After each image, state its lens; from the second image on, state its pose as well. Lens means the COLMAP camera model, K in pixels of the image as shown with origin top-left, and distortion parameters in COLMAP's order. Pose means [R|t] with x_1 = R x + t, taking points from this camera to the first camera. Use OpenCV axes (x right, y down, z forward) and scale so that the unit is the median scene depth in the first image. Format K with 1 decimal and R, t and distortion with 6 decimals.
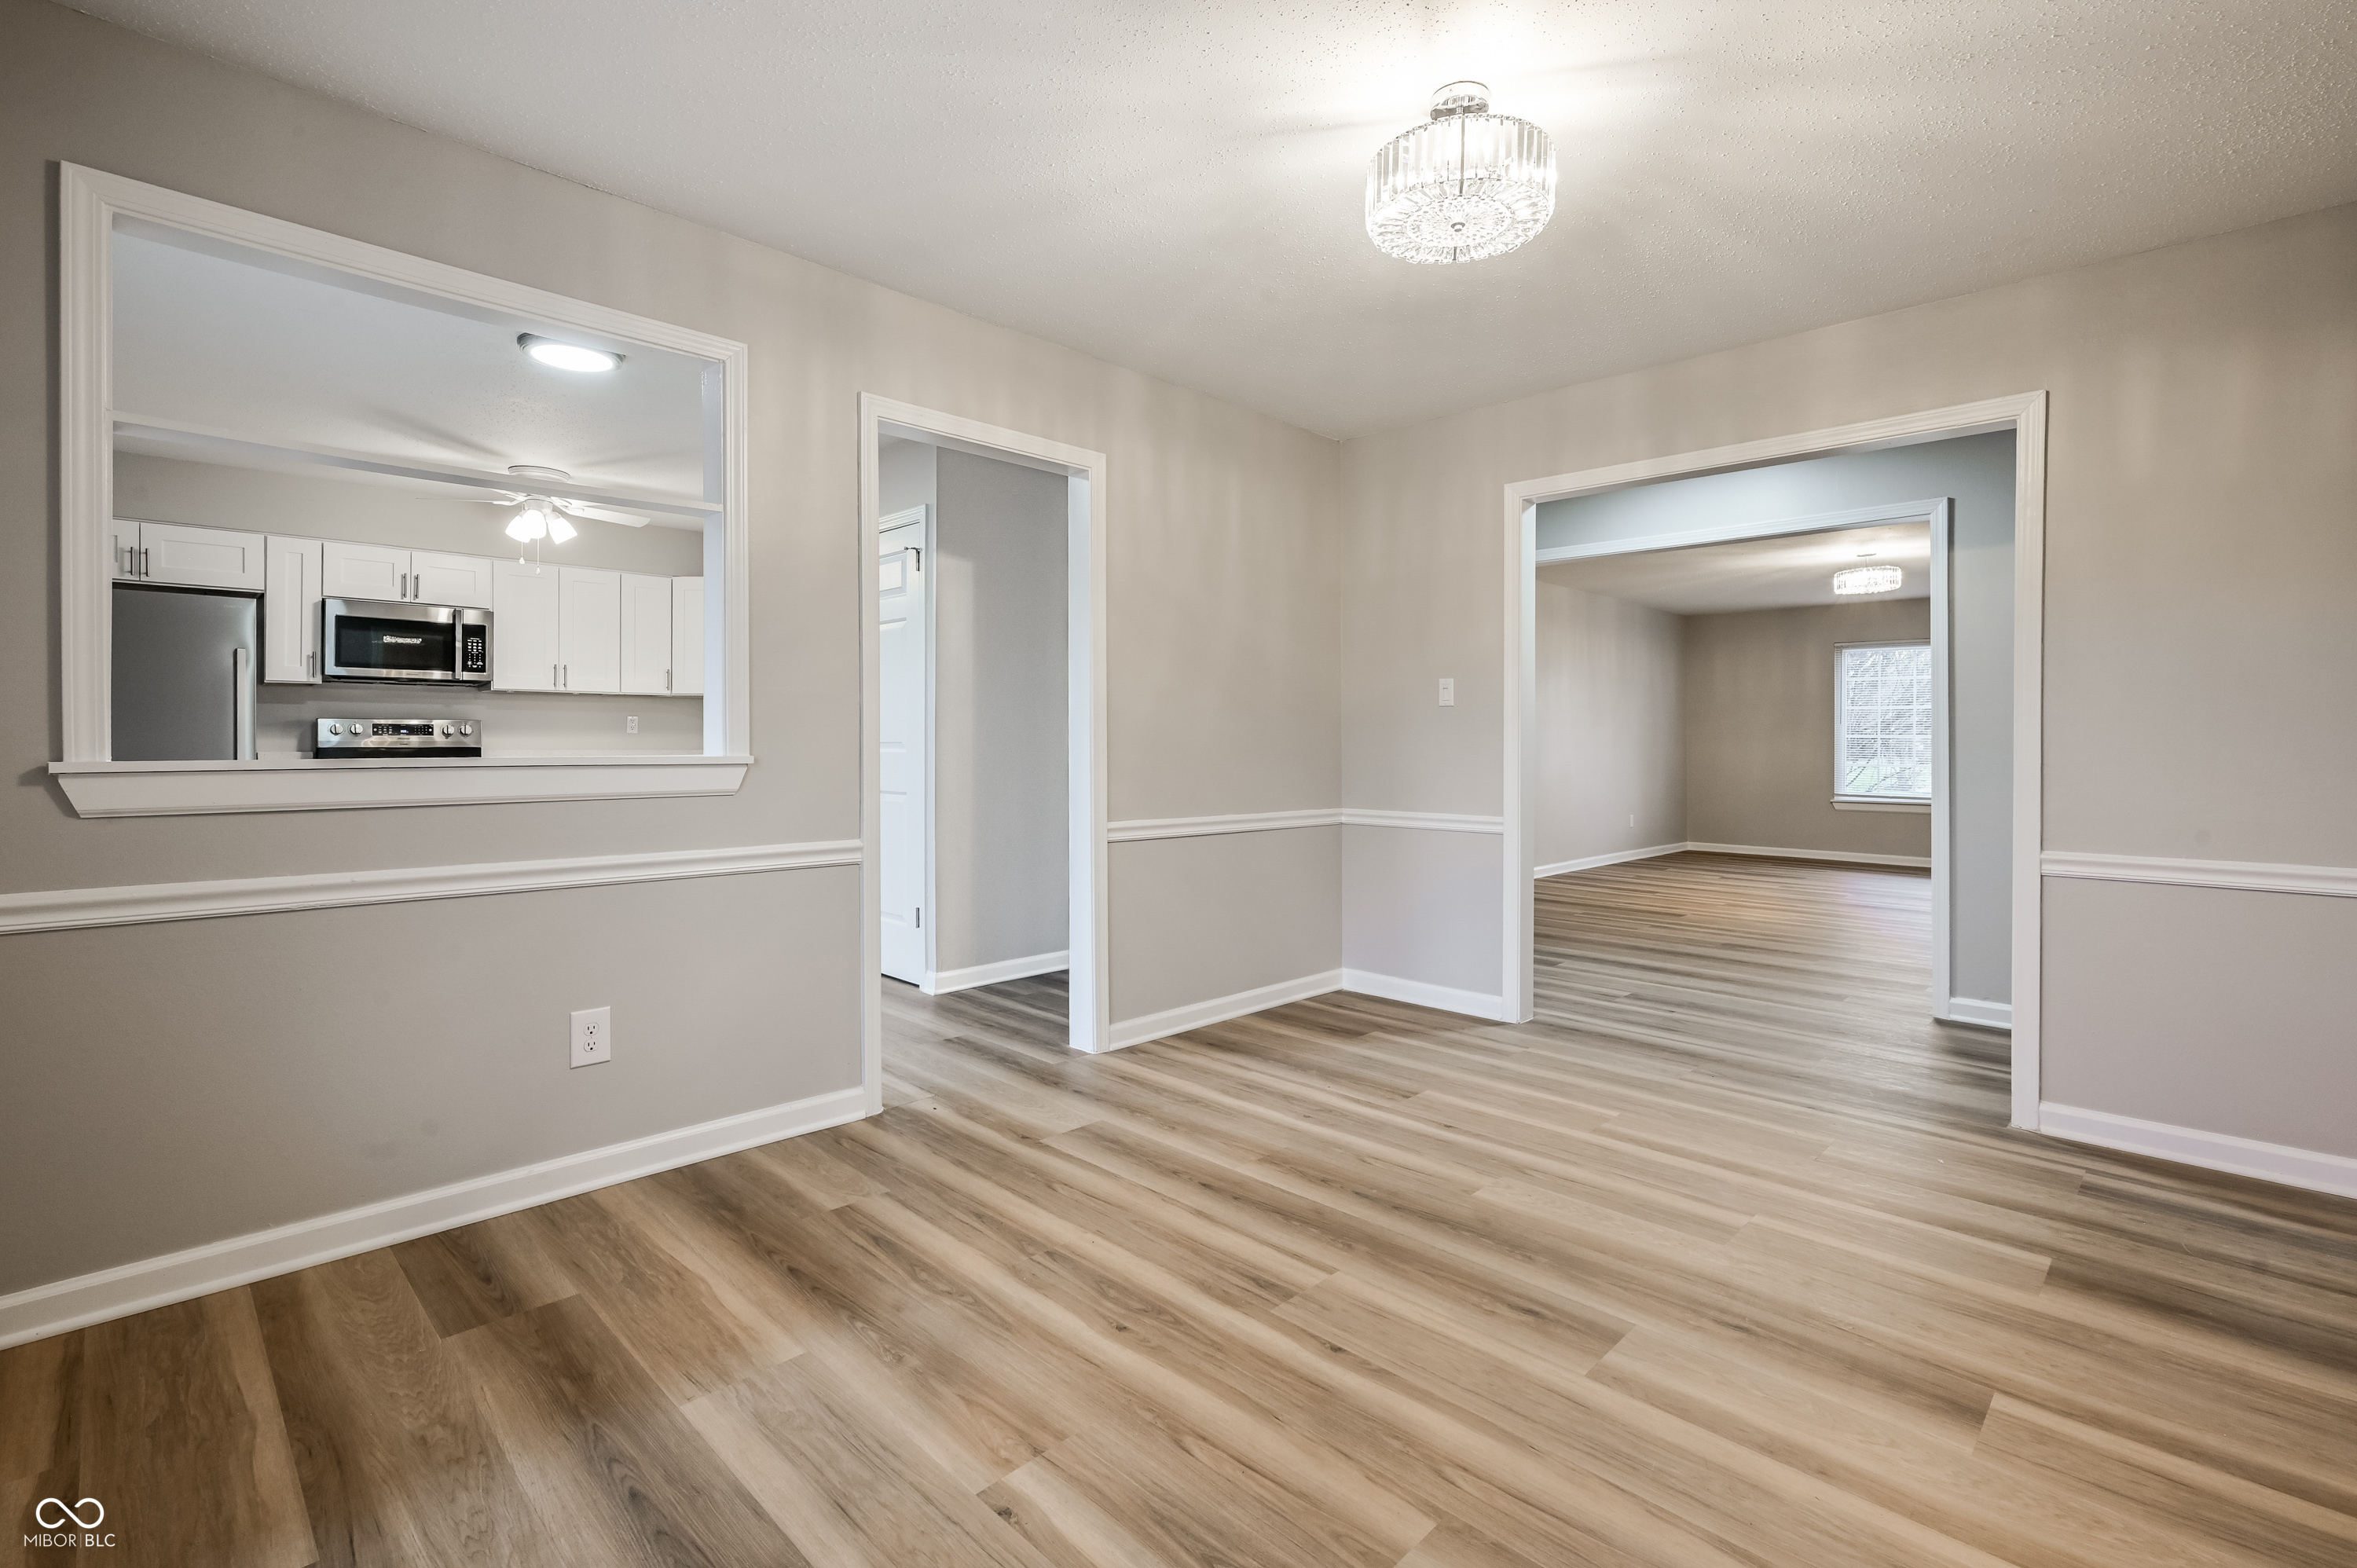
lens RADIAL K [[1062.4, 0, 1173.1], [0, 1062.4, 736.0], [0, 0, 1]] dist [0.000858, -0.000786]
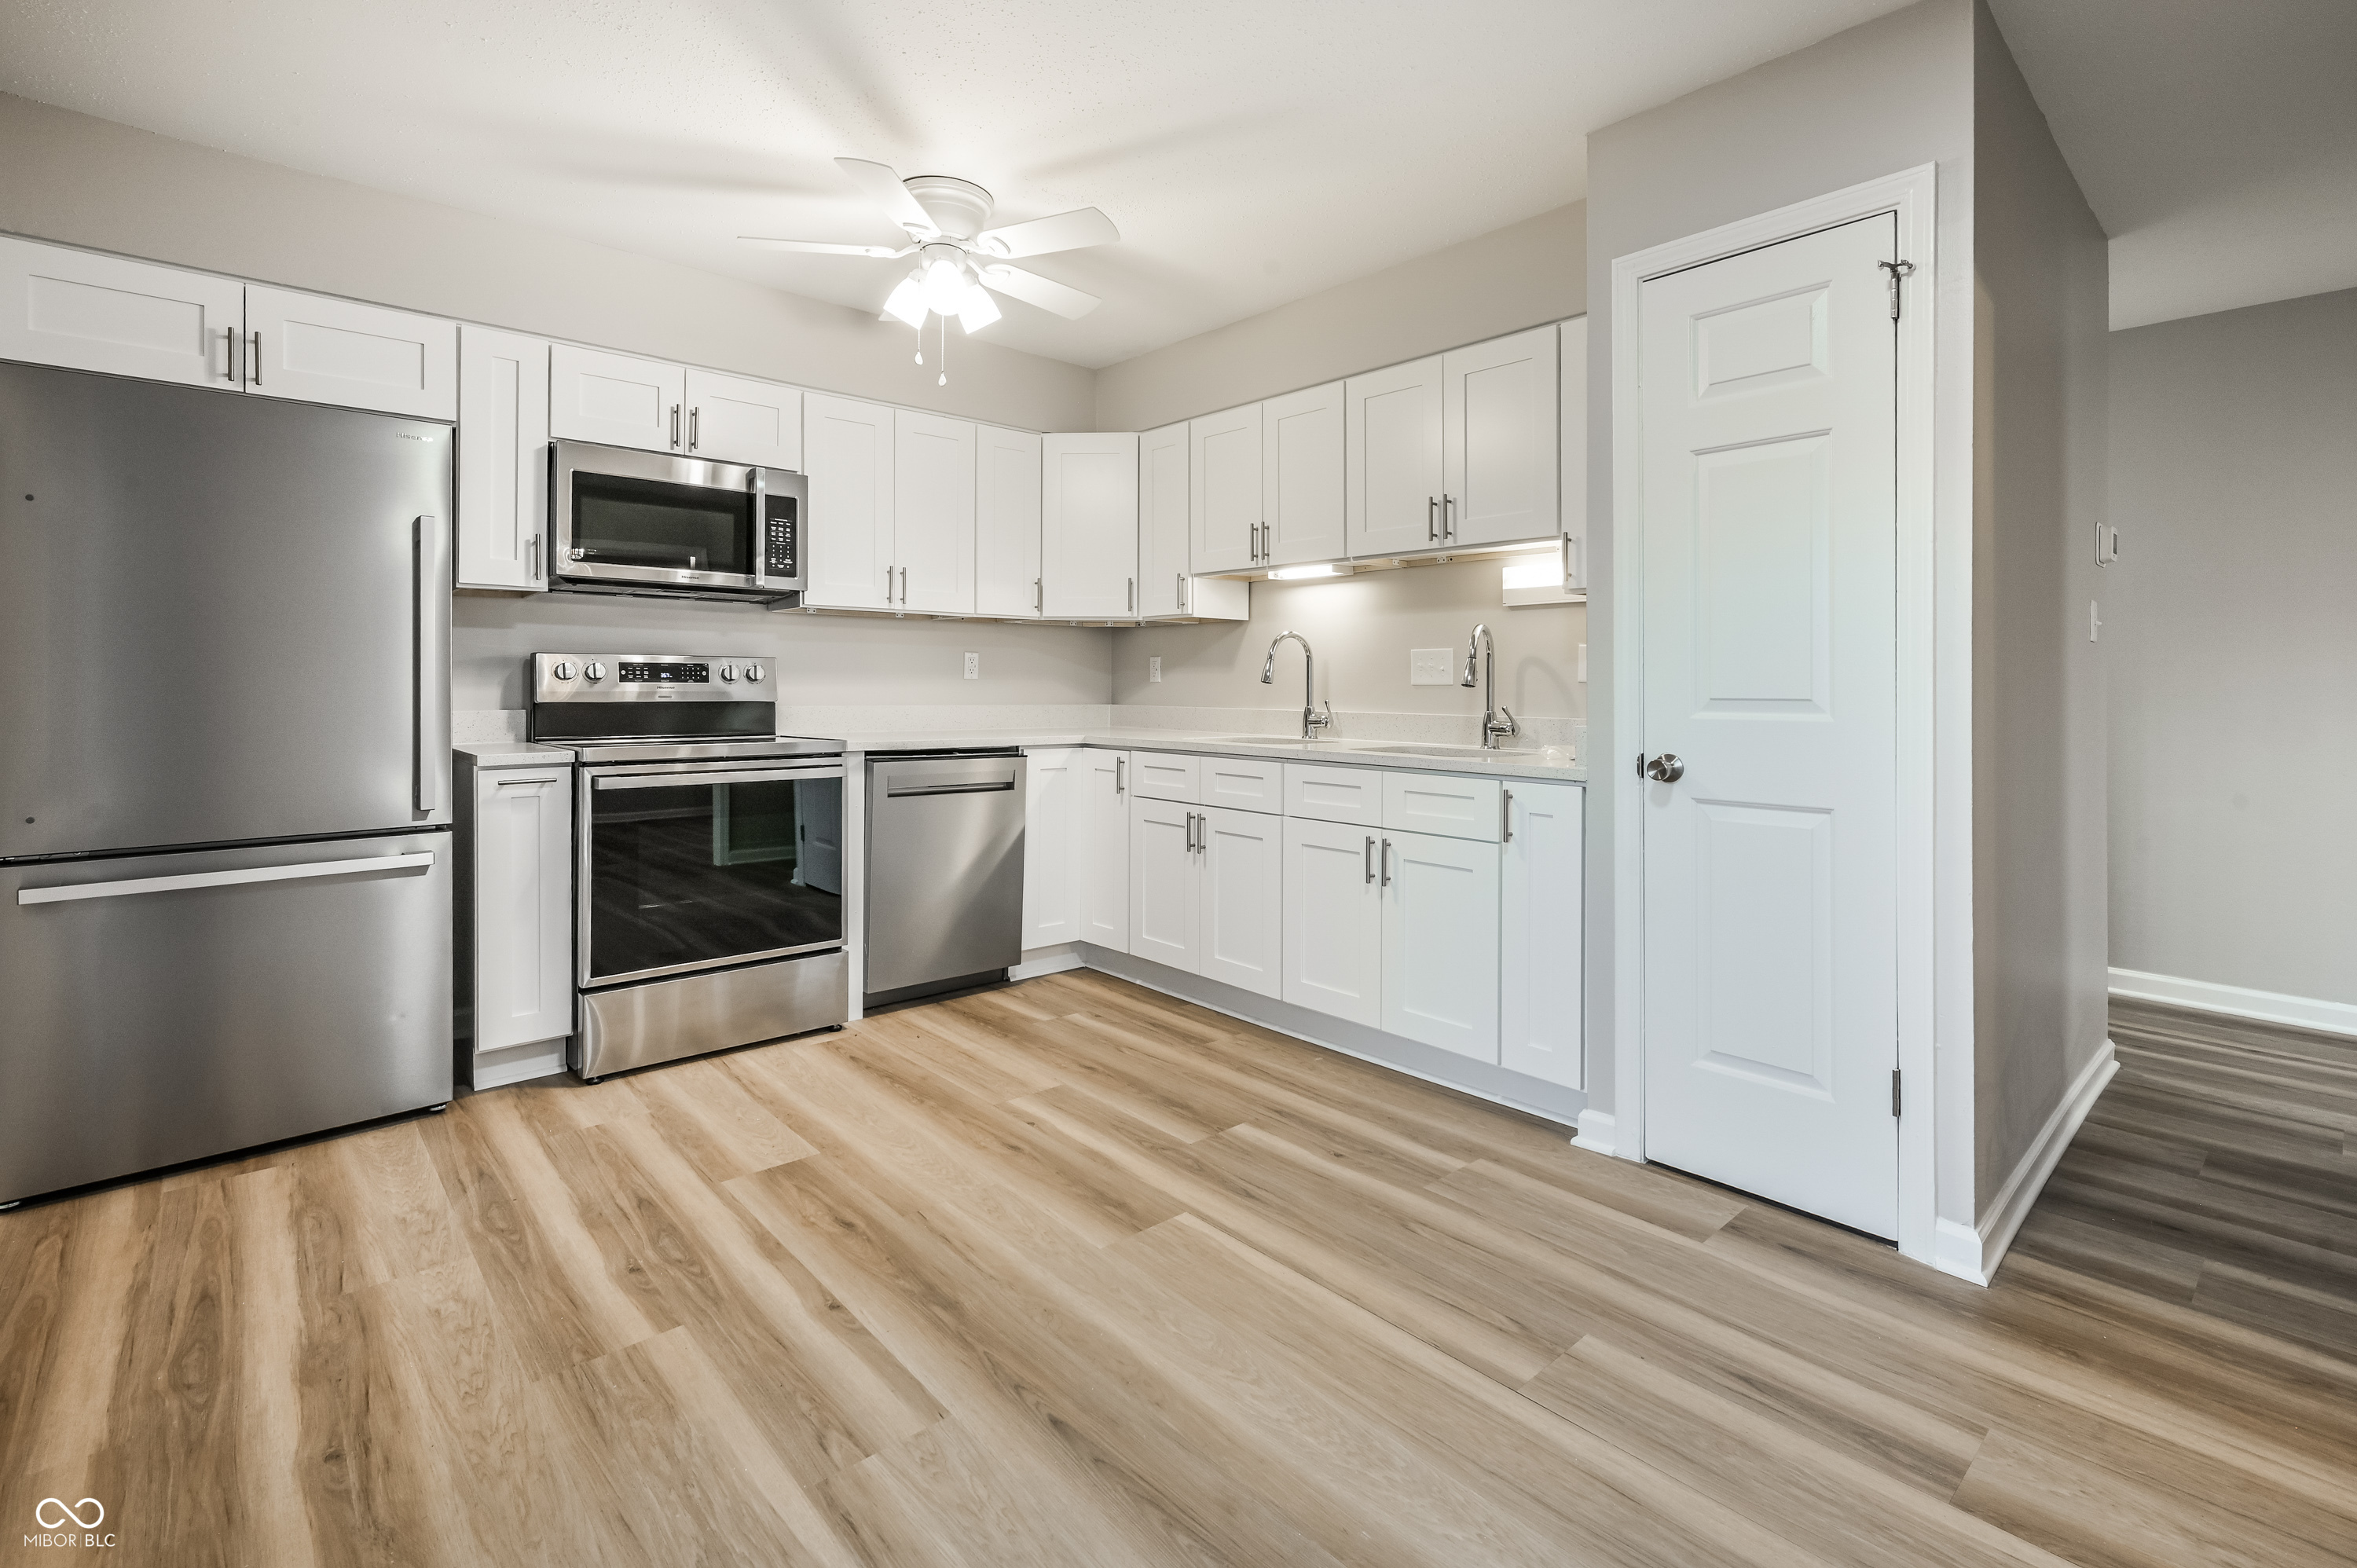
lens RADIAL K [[1062.4, 0, 1183.4], [0, 1062.4, 687.5], [0, 0, 1]] dist [0.000858, -0.000786]
pose [[0.998230, 0.003682, -0.059362, -0.426554], [-0.003443, 0.999986, 0.004135, -0.000753], [0.059376, -0.003923, 0.998228, 0.449674]]
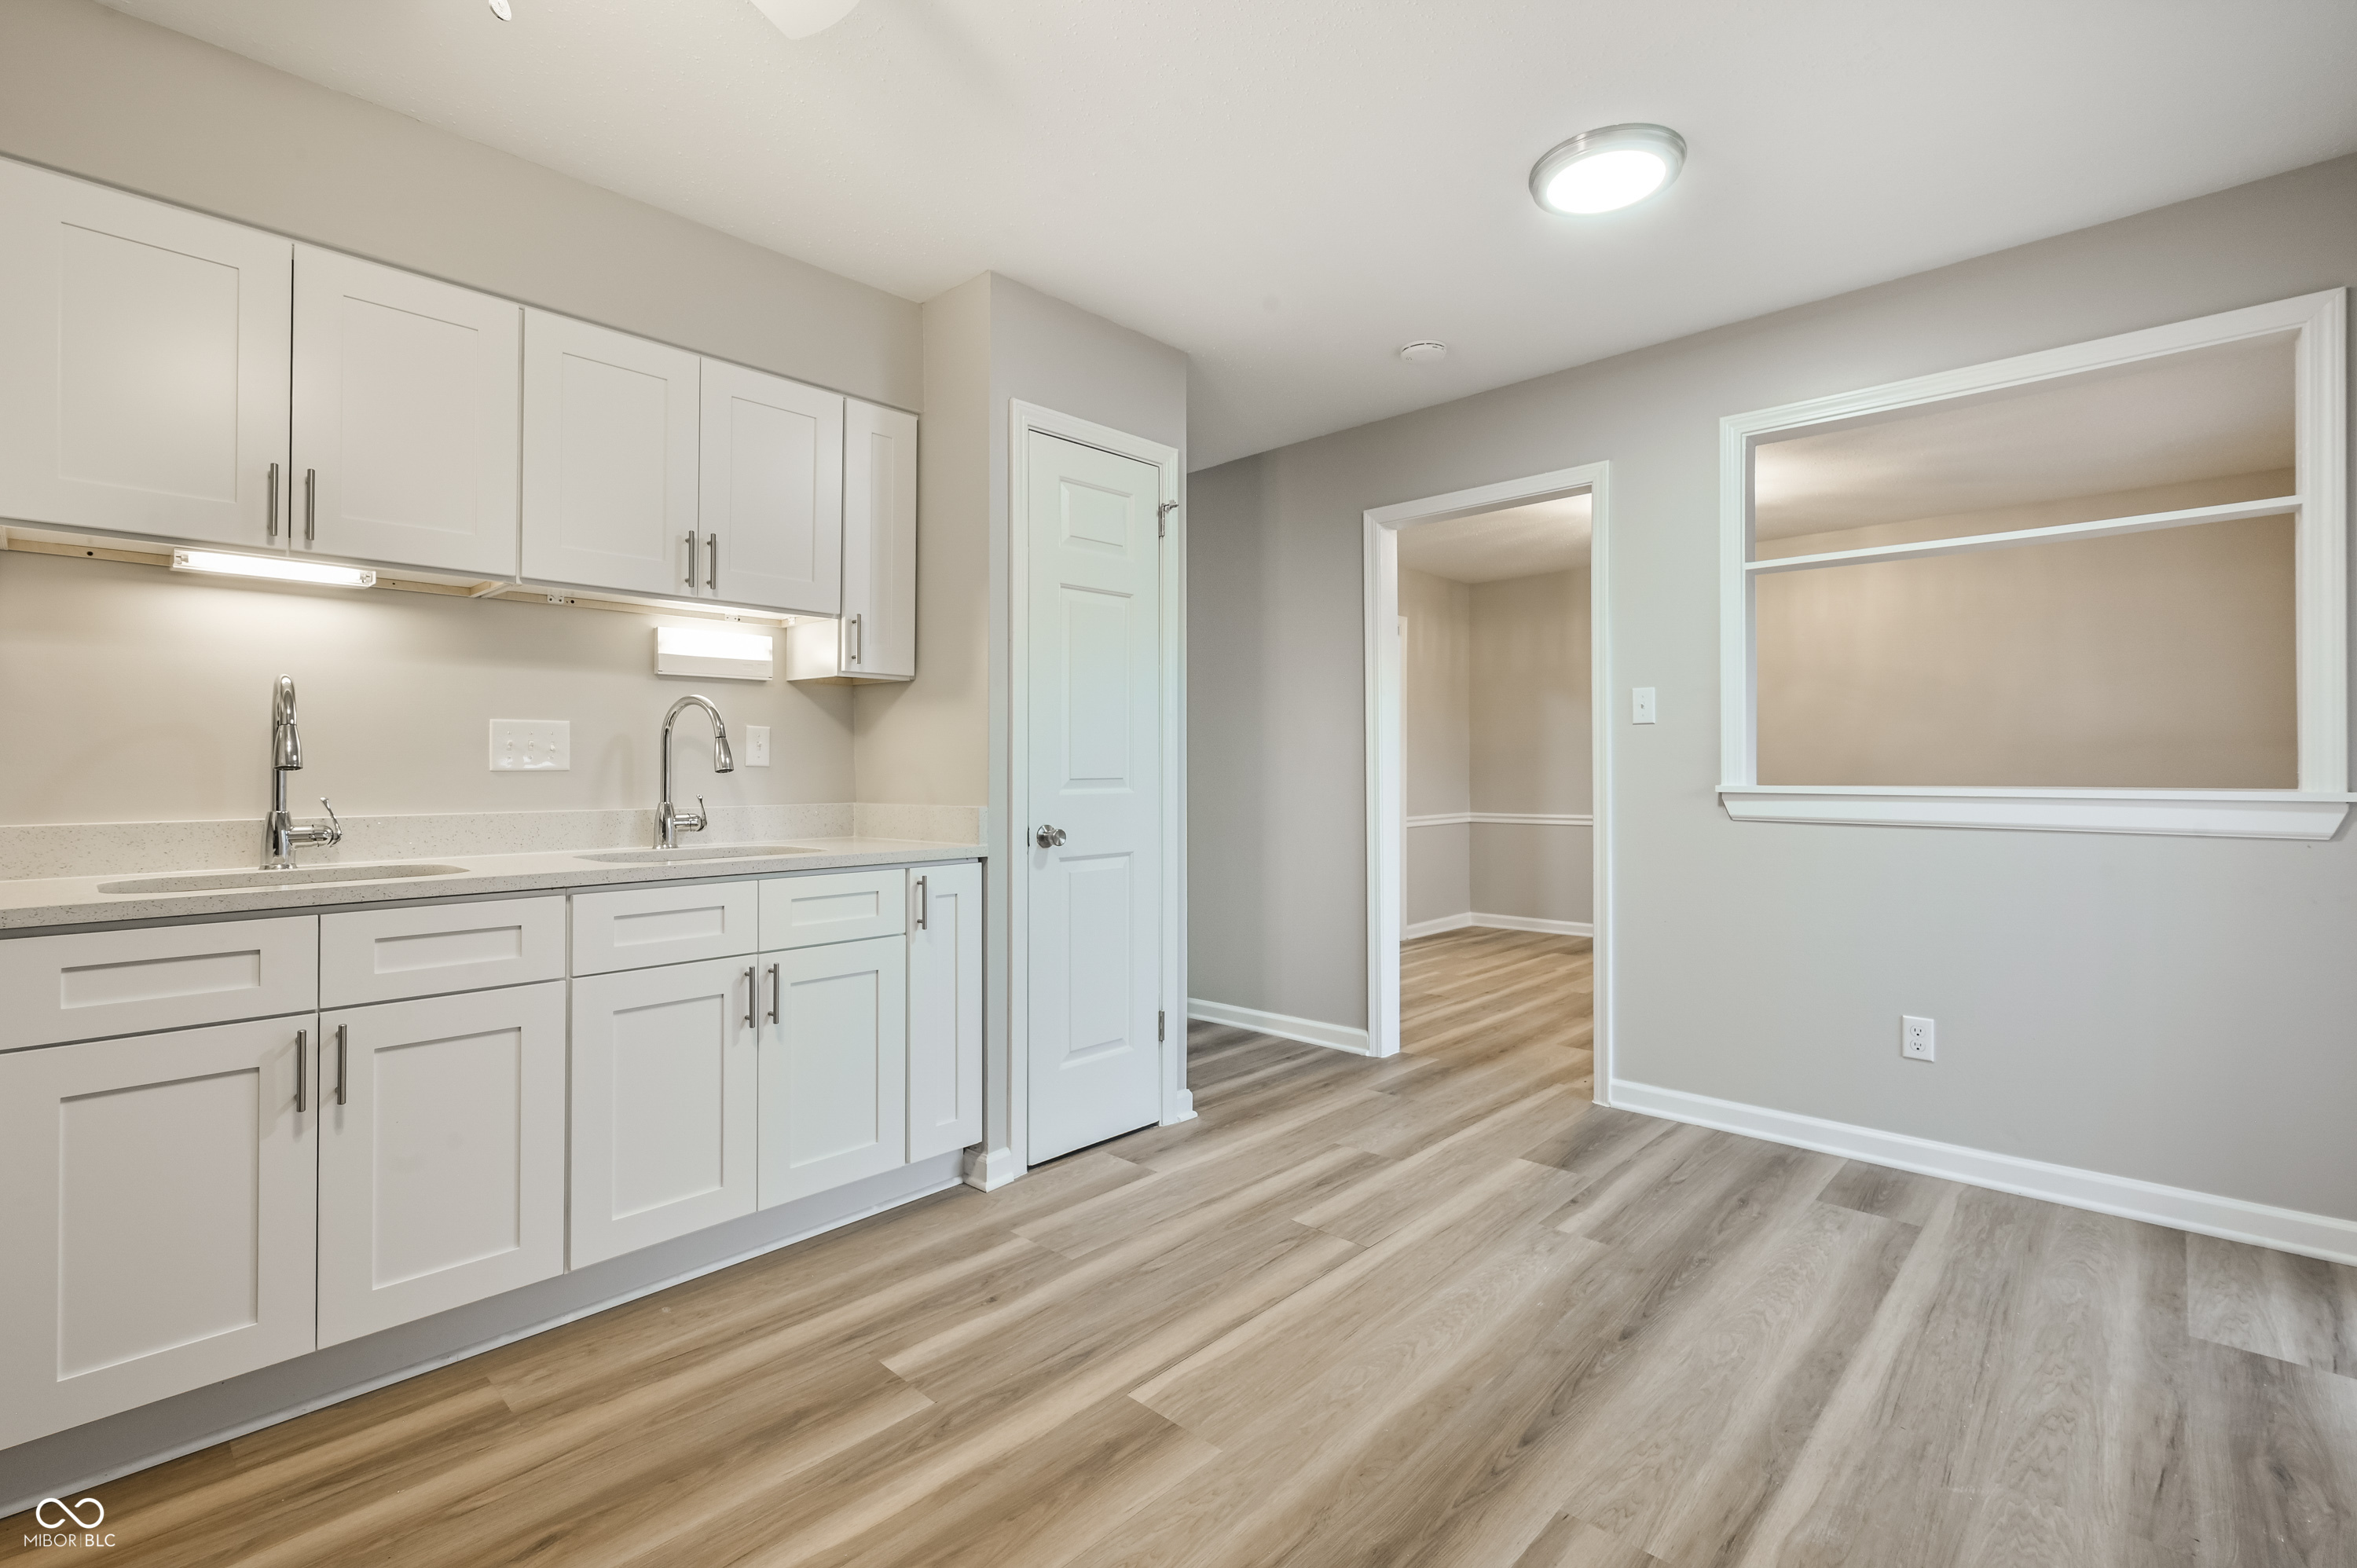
lens RADIAL K [[1062.4, 0, 1173.5], [0, 1062.4, 755.6], [0, 0, 1]] dist [0.000858, -0.000786]
pose [[-0.022057, 0.011893, 0.999686, -0.786329], [0.001917, 0.999928, -0.011853, -0.000633], [-0.999755, 0.001655, -0.022078, 0.838210]]
